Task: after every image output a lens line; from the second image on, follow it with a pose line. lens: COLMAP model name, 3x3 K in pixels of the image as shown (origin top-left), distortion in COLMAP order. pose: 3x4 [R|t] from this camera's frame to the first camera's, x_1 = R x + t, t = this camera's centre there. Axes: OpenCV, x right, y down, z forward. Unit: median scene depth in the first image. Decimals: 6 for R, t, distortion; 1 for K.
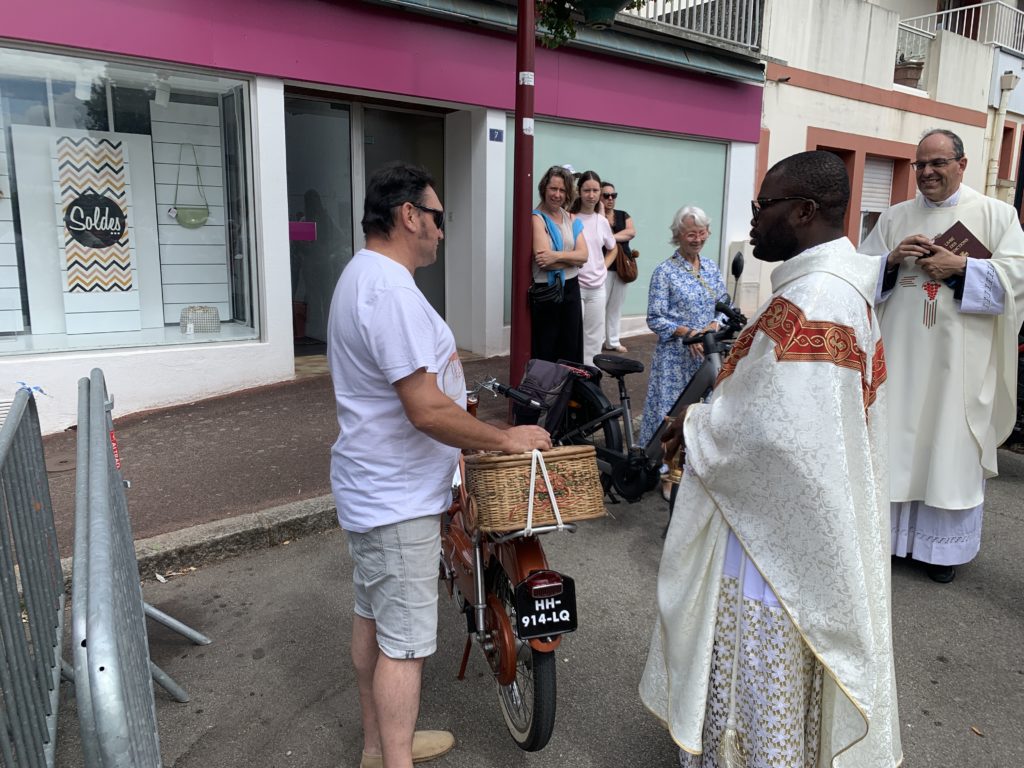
lens RADIAL K [[780.2, 0, 512.0], [0, 780.2, 384.0], [0, 0, 1]] dist [0.007473, 0.002374]
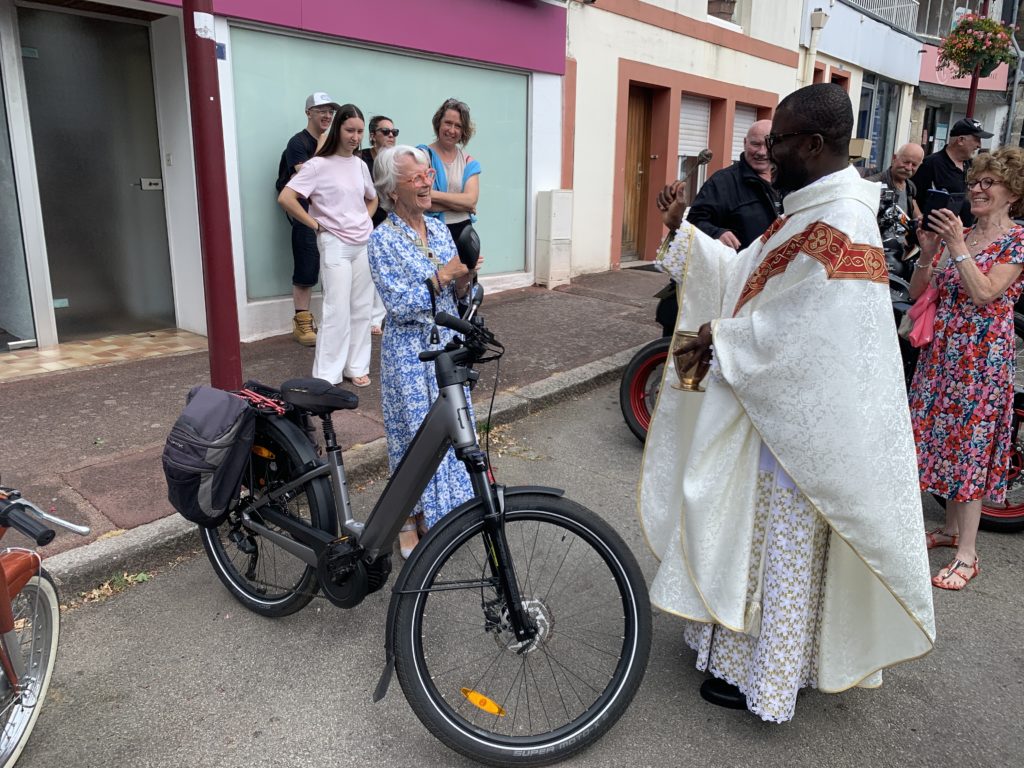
lens RADIAL K [[803.3, 0, 512.0], [0, 803.3, 384.0], [0, 0, 1]] dist [-0.001341, 0.001956]
pose [[0.977965, -0.053997, 0.201666, 0.062920], [0.041759, 0.997046, 0.064459, -0.028399], [-0.204551, -0.054617, 0.977331, 0.129346]]
